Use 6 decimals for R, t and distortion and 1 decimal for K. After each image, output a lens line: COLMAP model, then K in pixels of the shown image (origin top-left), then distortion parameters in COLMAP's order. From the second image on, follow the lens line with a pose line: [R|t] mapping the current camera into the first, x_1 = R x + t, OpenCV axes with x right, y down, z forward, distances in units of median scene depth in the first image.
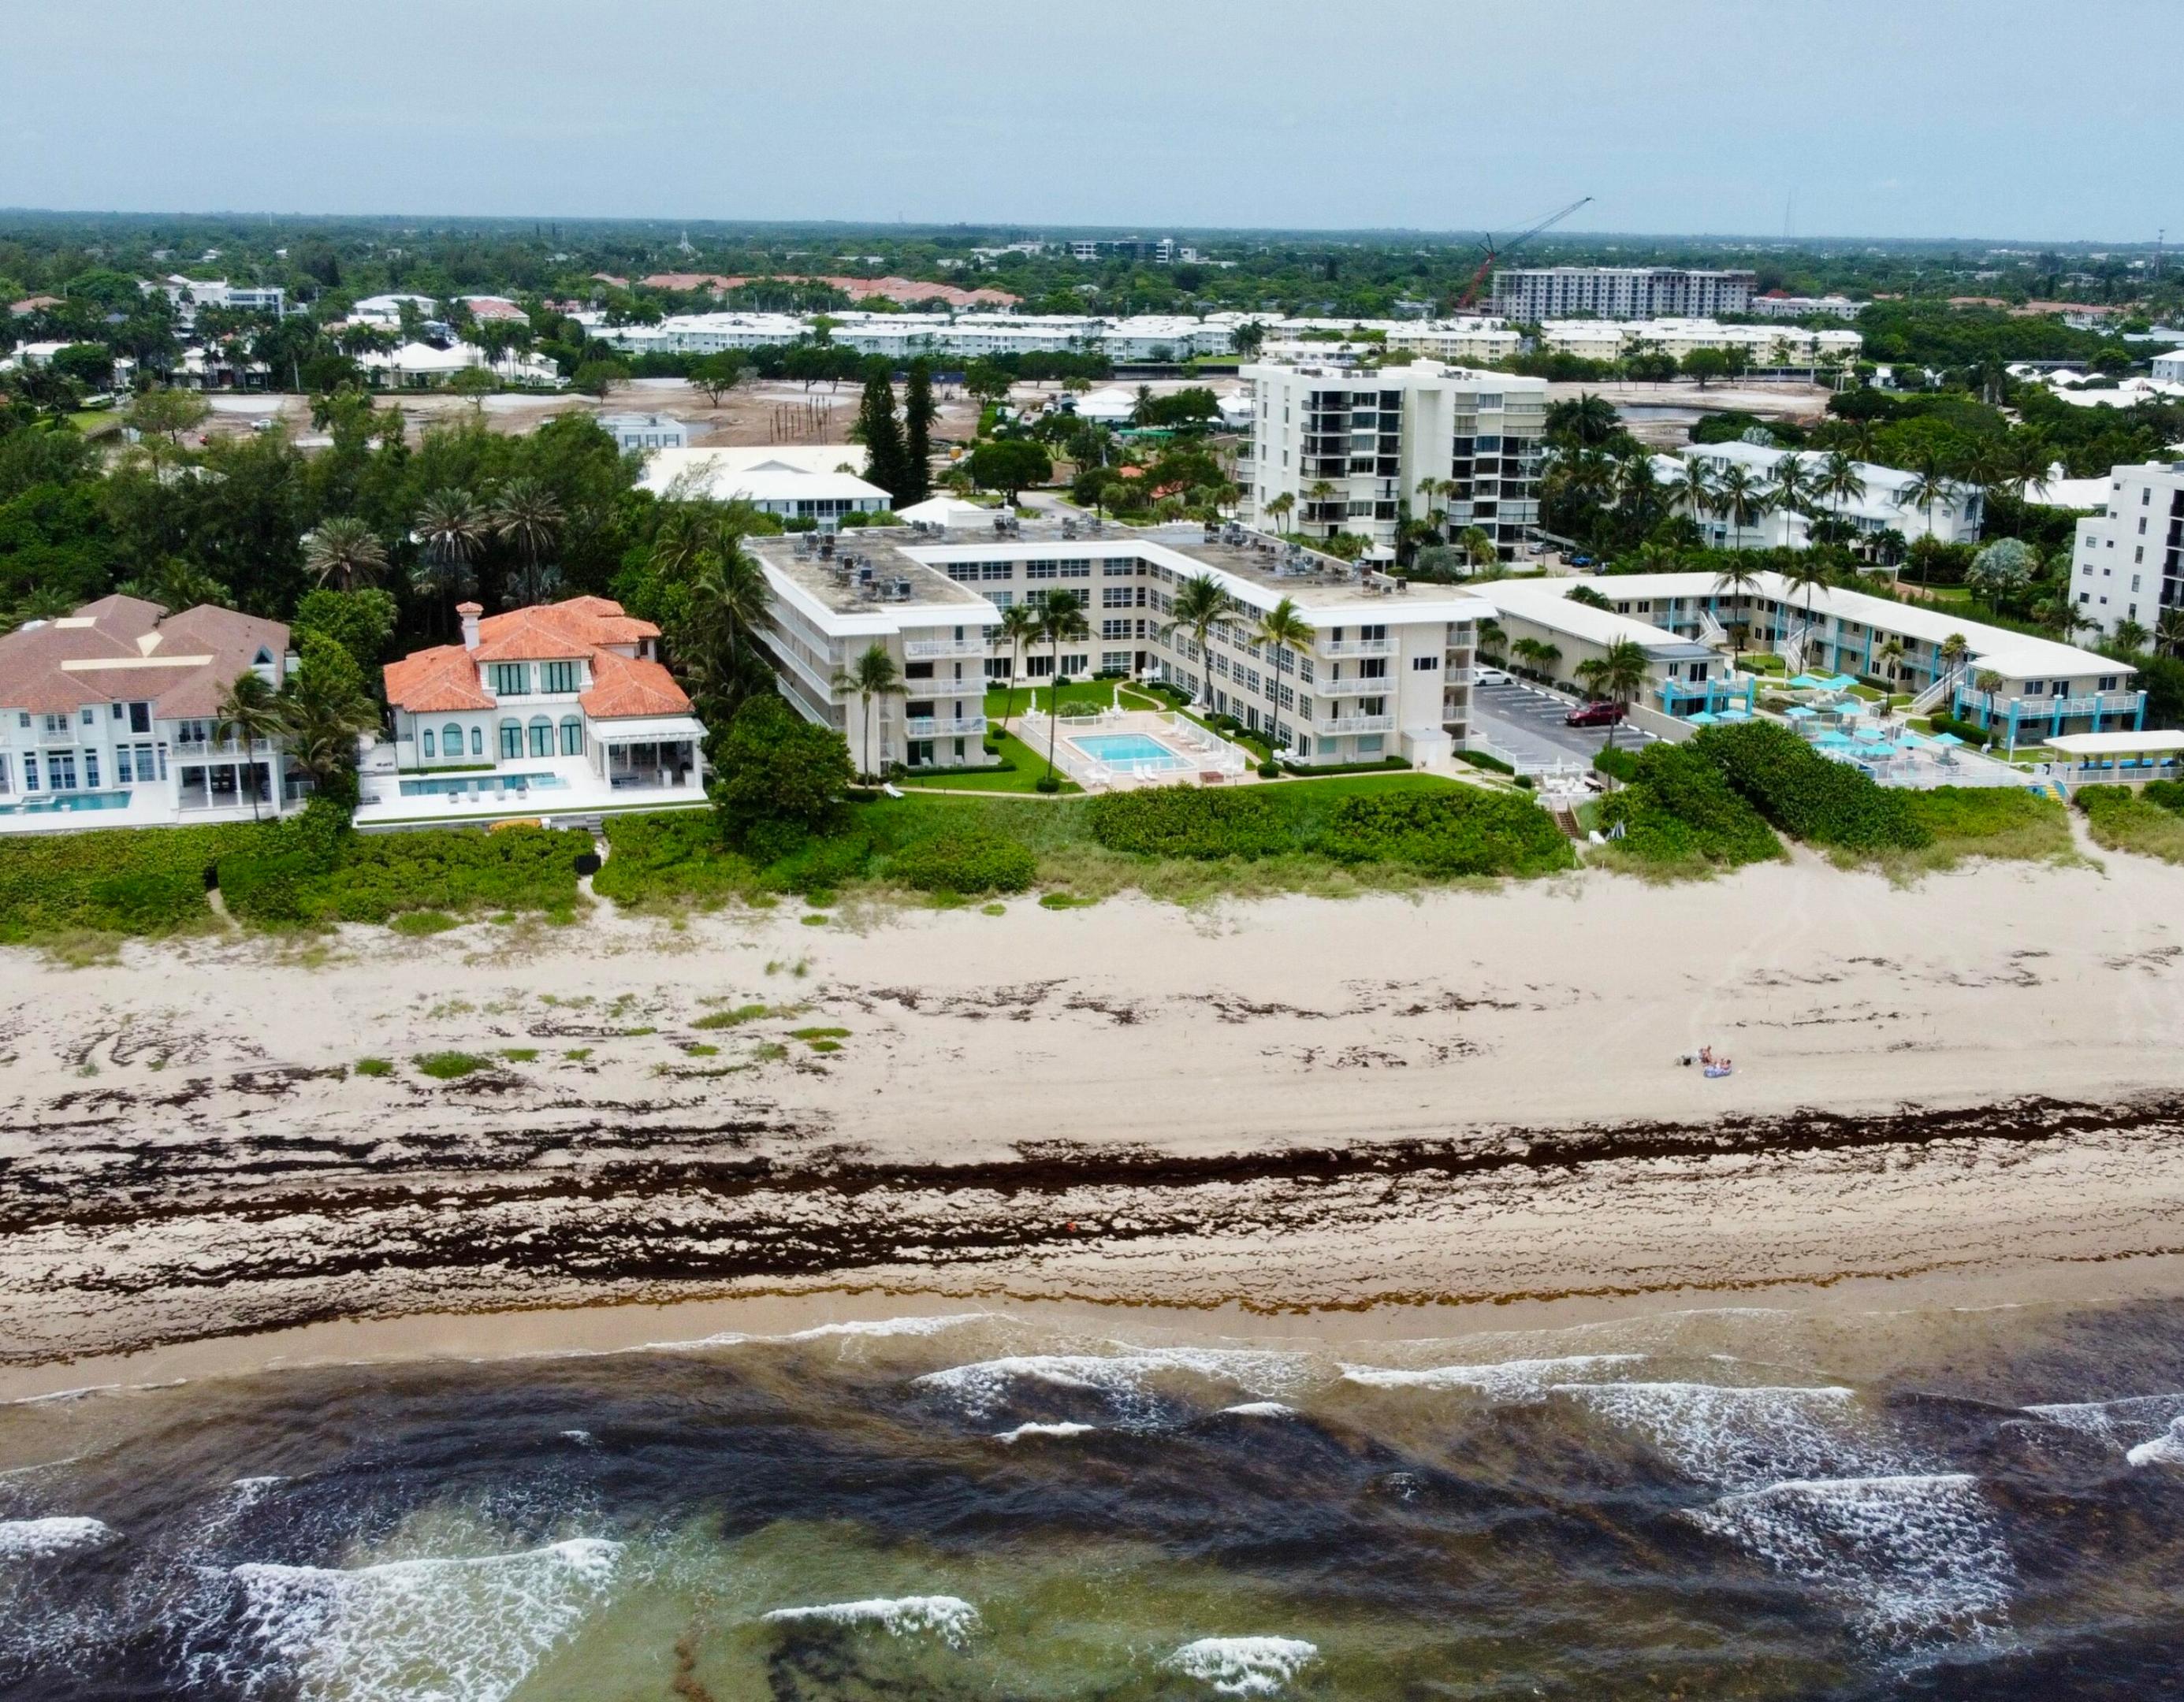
lens RADIAL K [[2352.2, 0, 1178.4], [0, 2352.2, 856.2], [0, 0, 1]] dist [0.008052, -0.017813]
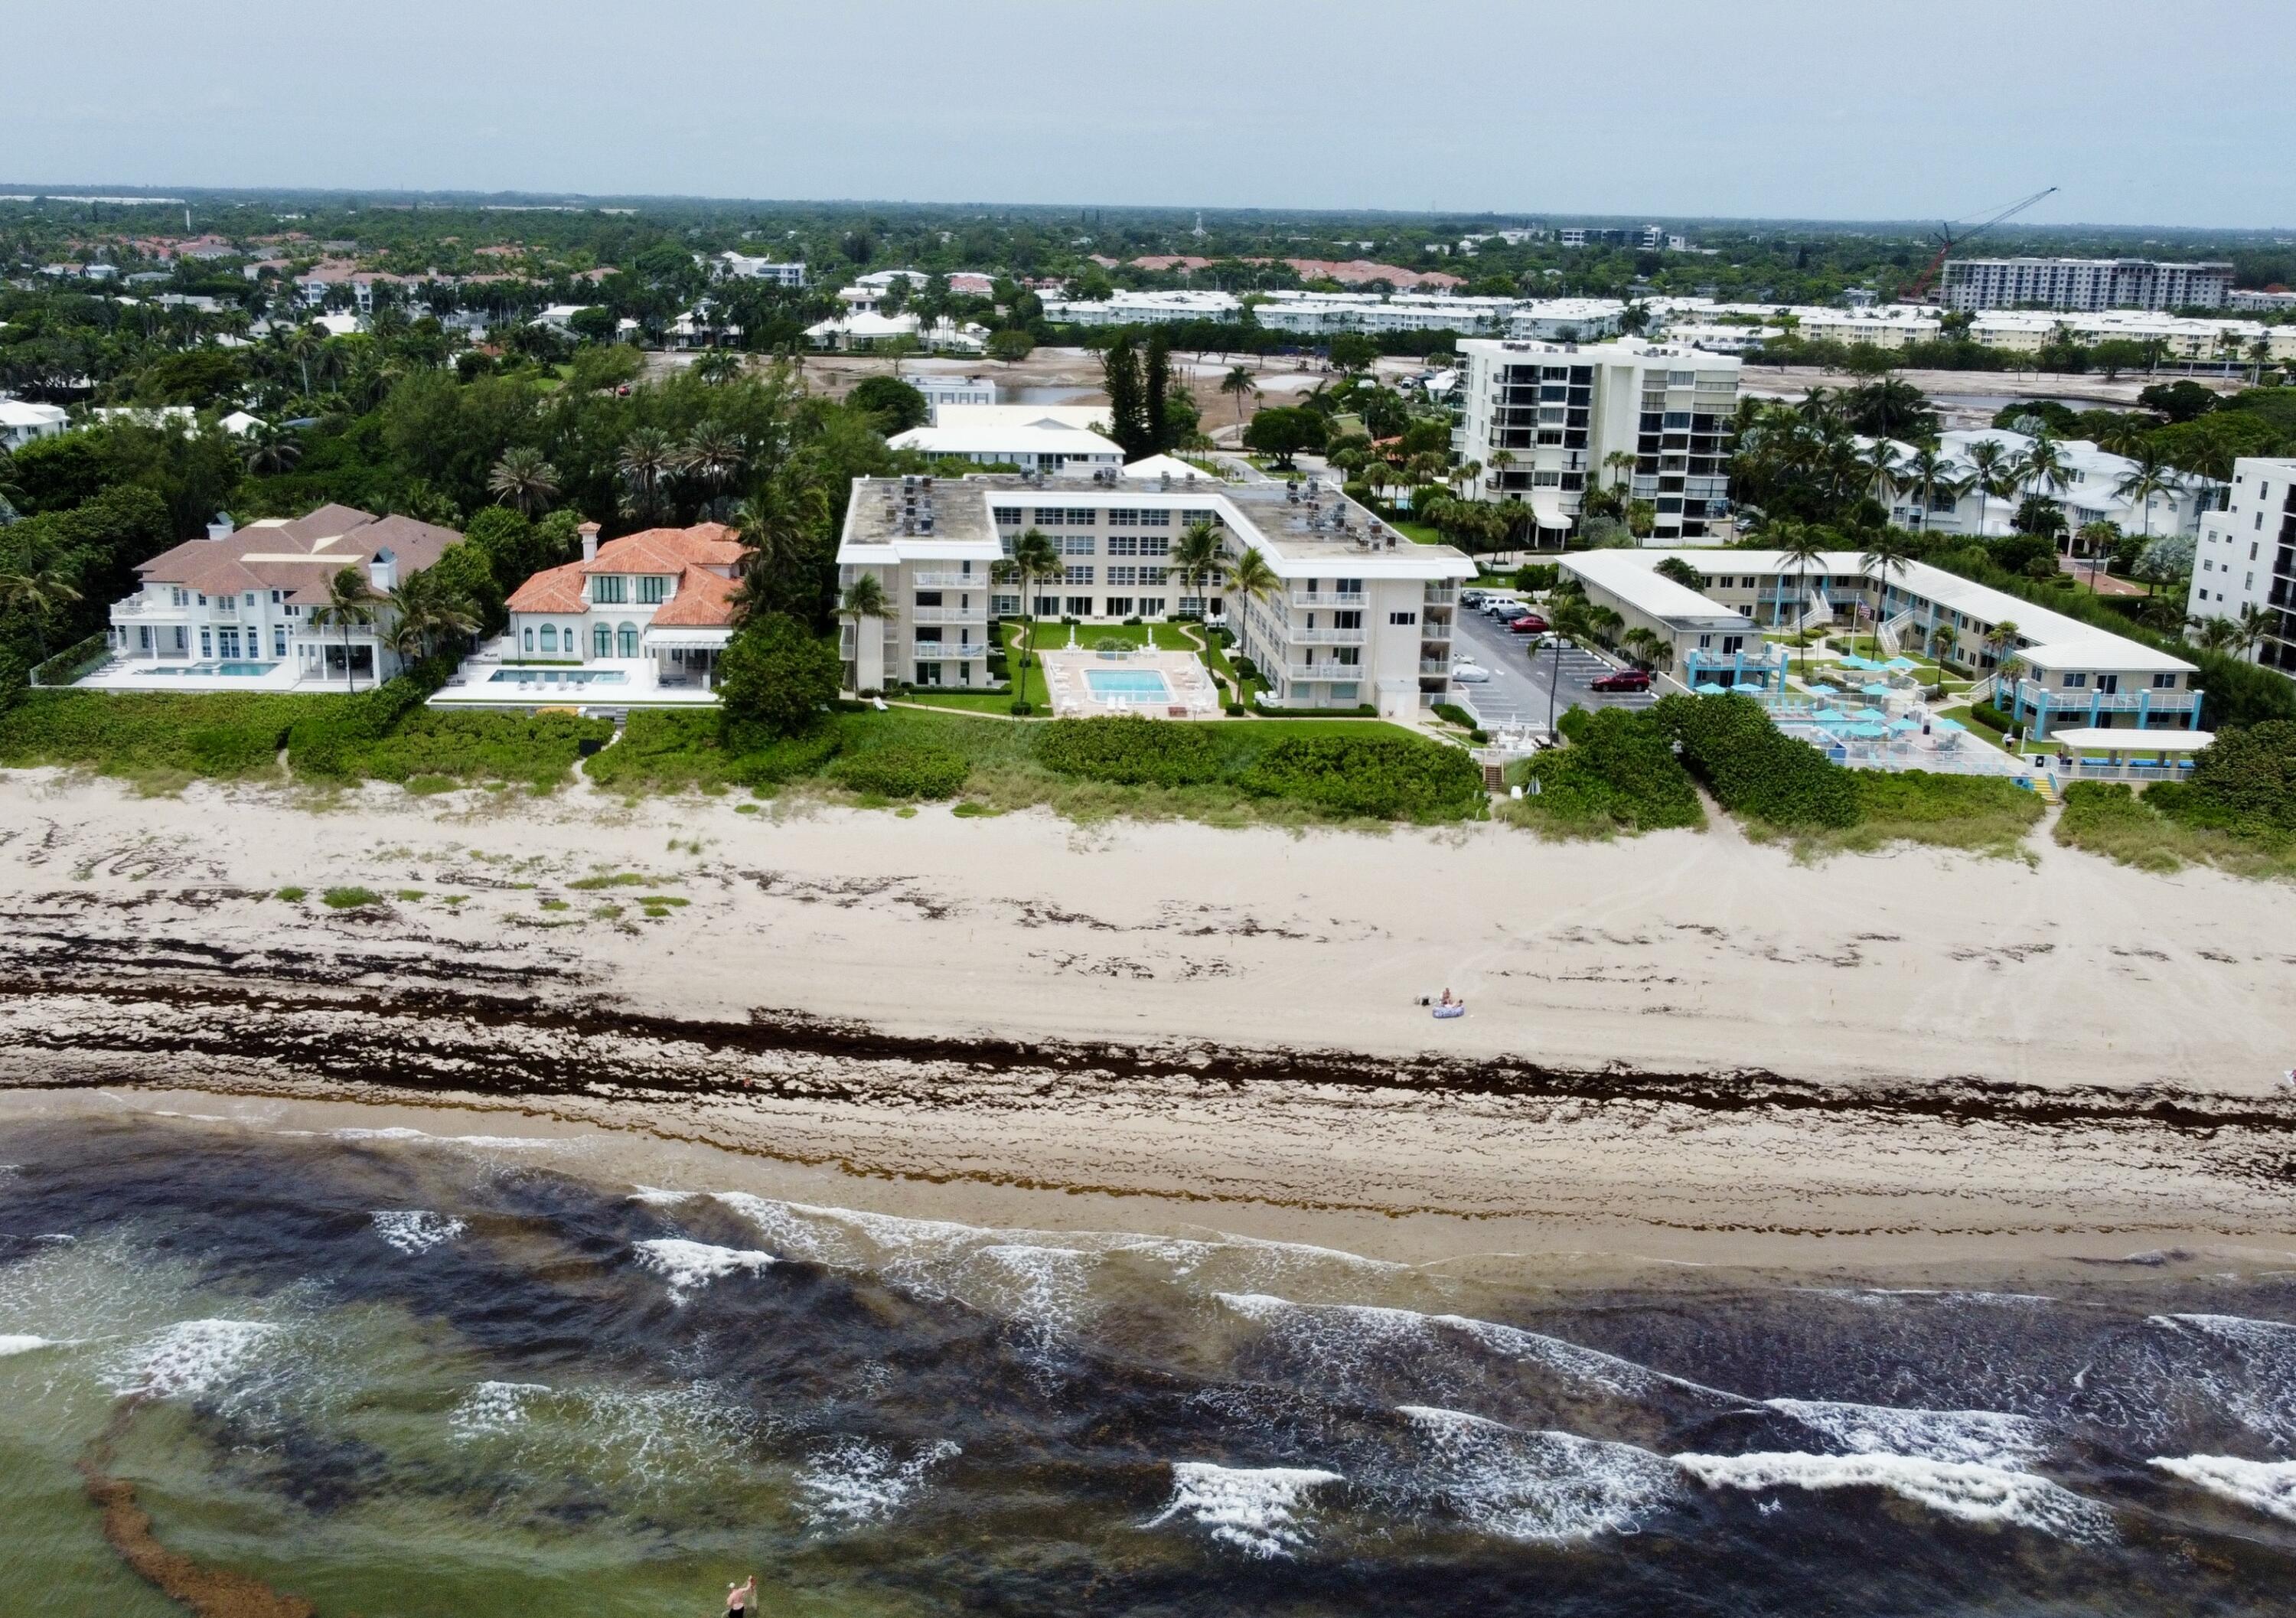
lens RADIAL K [[2193.2, 0, 1063.7], [0, 2193.2, 803.7], [0, 0, 1]] dist [0.012454, -0.041189]
pose [[0.961908, 0.075933, -0.262616, 0.224192], [-0.075785, 0.997067, 0.010708, 0.001500], [0.262659, 0.009603, 0.964841, 0.018157]]
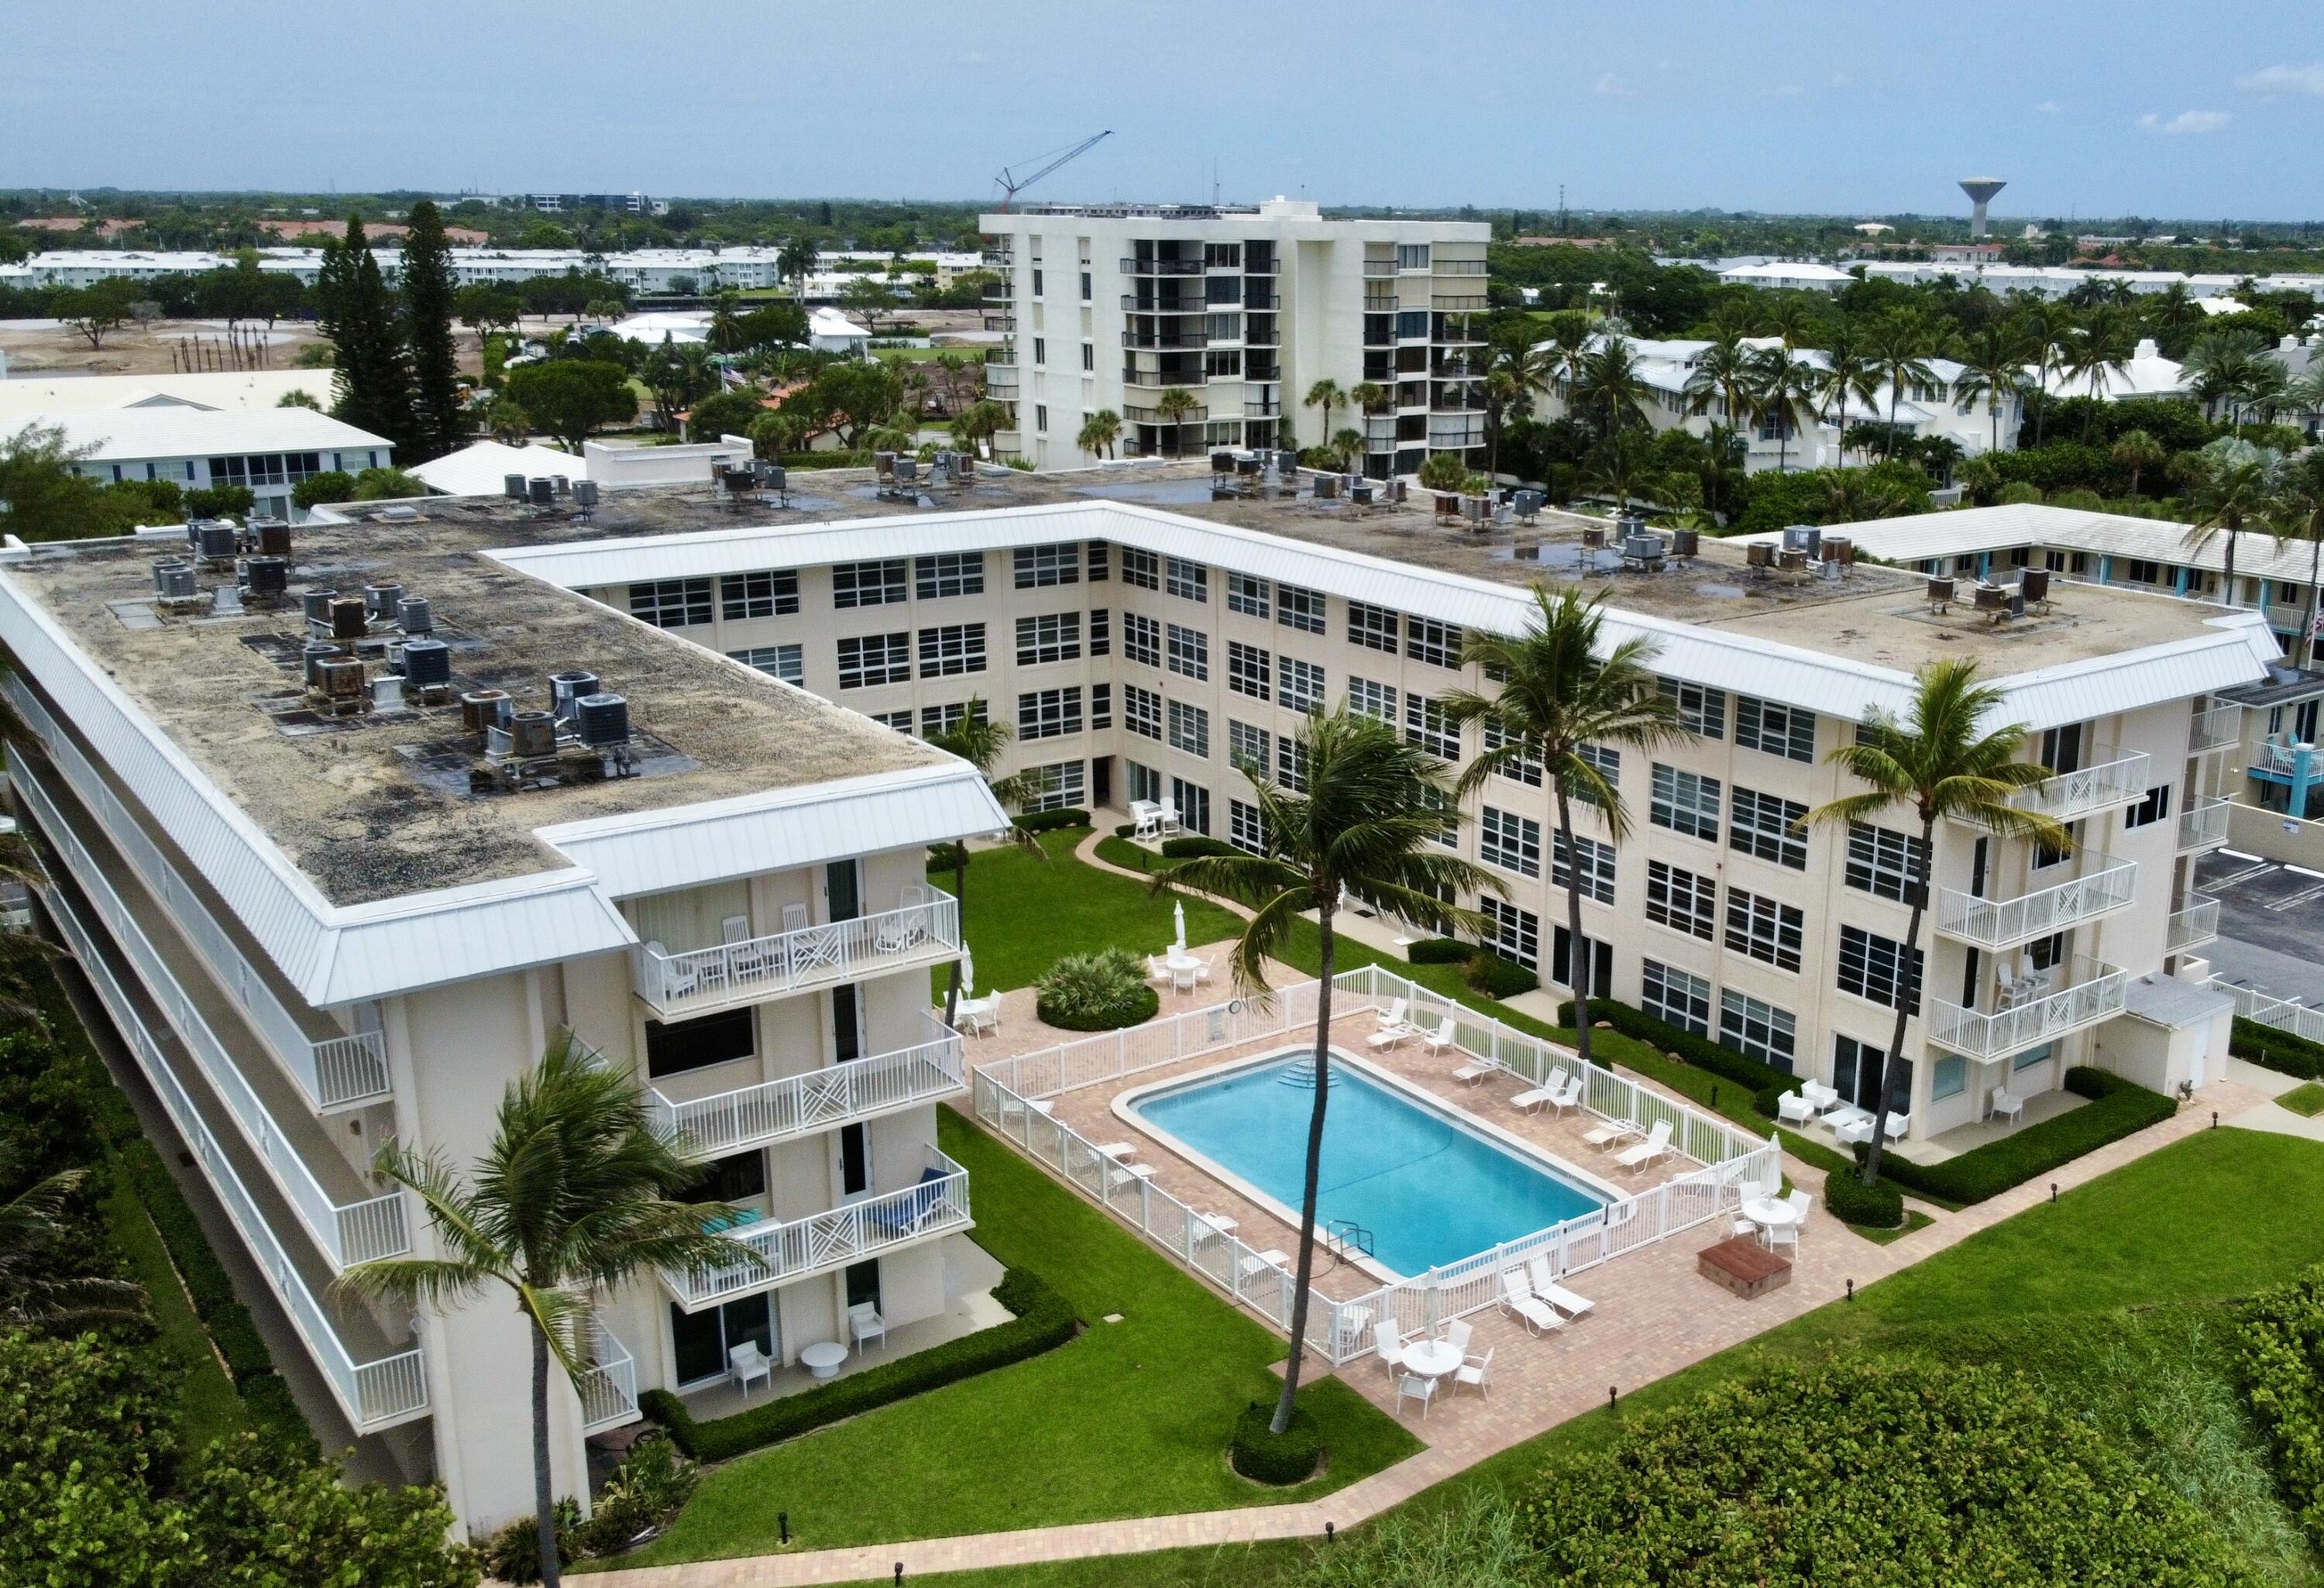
lens RADIAL K [[2140.5, 0, 1401.9], [0, 2140.5, 789.0], [0, 0, 1]] dist [0.011283, -0.015488]
pose [[0.944570, -0.089219, 0.315955, -0.106441], [0.086501, 0.995994, 0.022647, -0.102283], [-0.316710, 0.005939, 0.948504, 0.730164]]
